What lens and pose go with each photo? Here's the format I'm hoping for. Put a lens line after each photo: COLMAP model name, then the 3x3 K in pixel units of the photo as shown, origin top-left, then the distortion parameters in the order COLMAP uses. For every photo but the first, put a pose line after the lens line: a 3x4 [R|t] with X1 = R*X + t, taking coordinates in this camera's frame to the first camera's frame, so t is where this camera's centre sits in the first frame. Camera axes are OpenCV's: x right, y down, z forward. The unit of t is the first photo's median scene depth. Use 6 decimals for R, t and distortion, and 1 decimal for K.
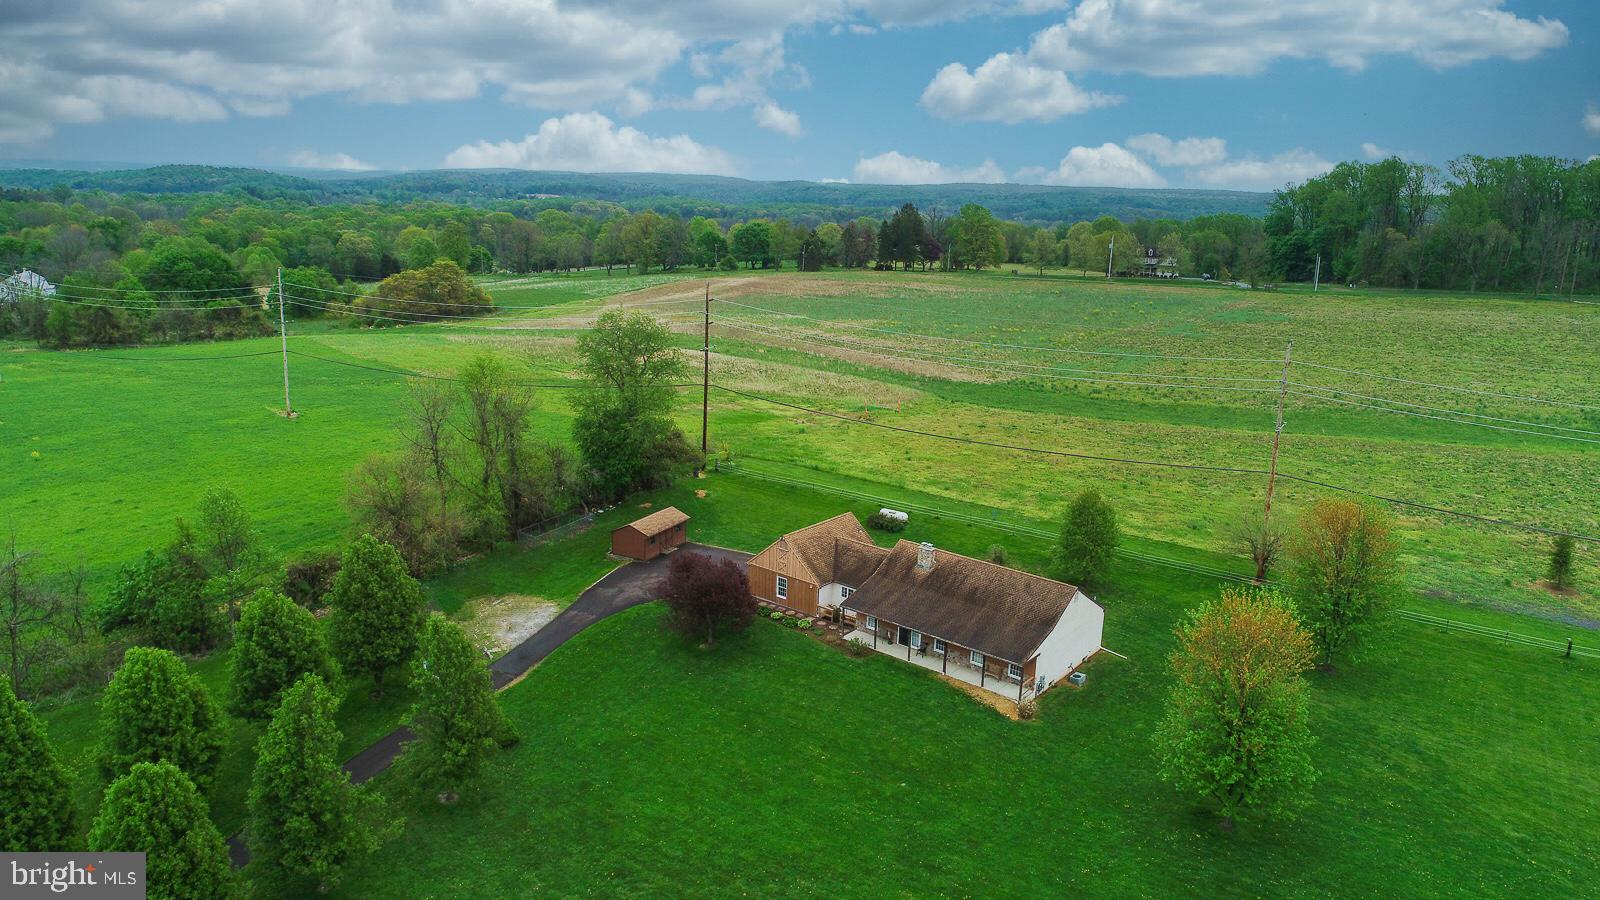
lens RADIAL K [[1098.4, 0, 800.0], [0, 1098.4, 450.0], [0, 0, 1]] dist [0.008993, -0.001129]
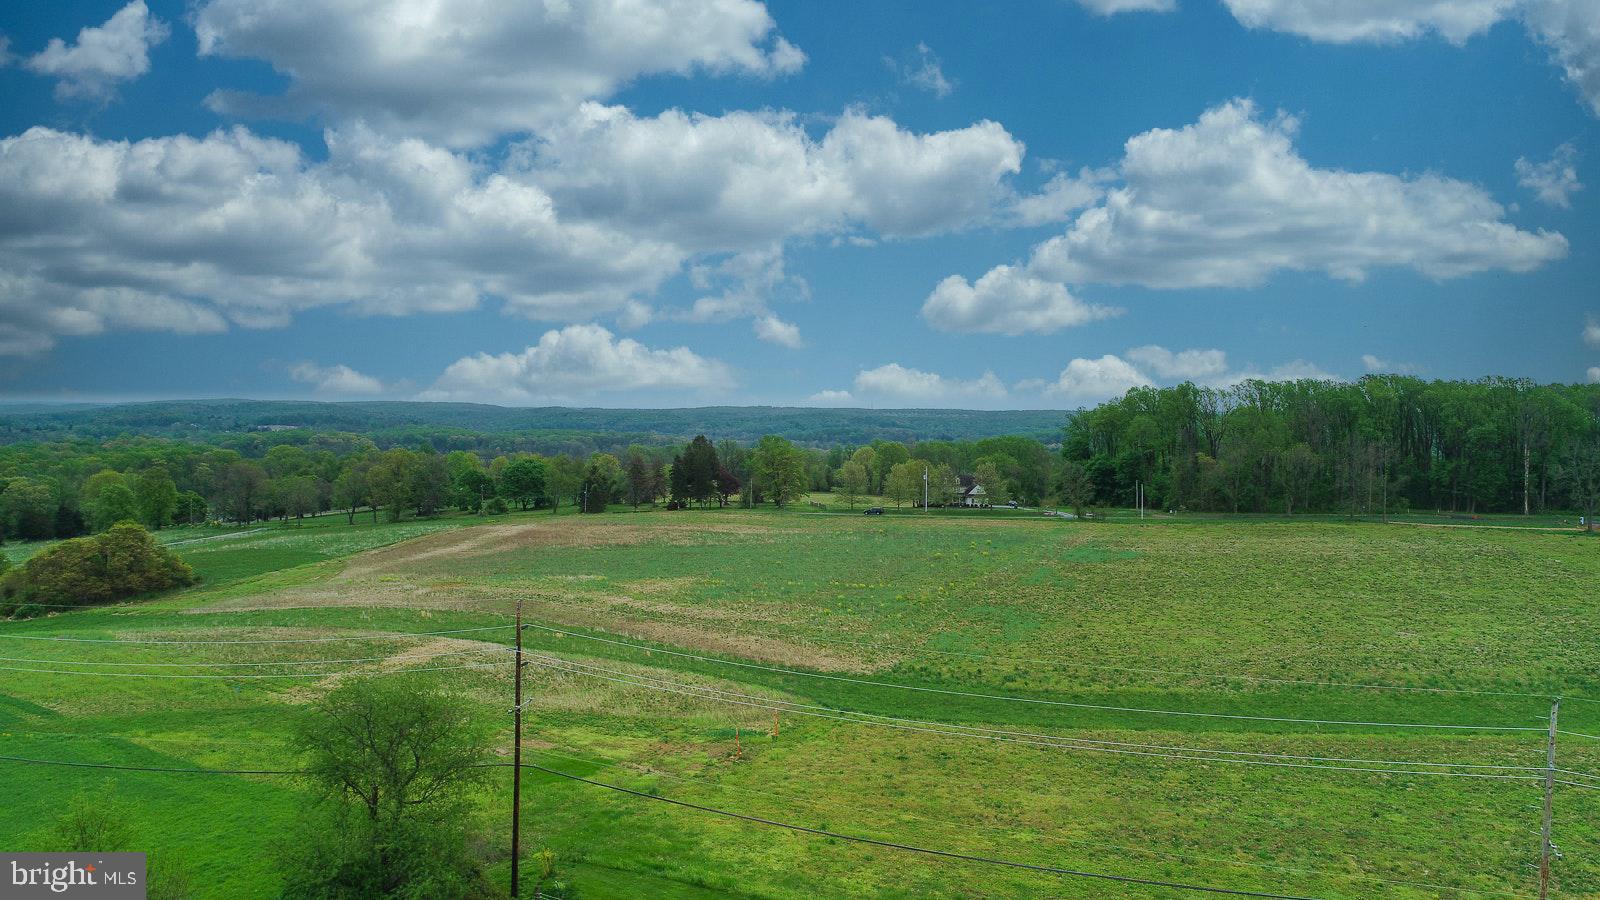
lens RADIAL K [[1098.4, 0, 800.0], [0, 1098.4, 450.0], [0, 0, 1]] dist [0.008993, -0.001129]
pose [[0.975994, -0.024464, 0.216418, -0.021010], [0.066746, 0.979456, -0.190291, -0.036348], [-0.207317, 0.200168, 0.957576, 0.120566]]
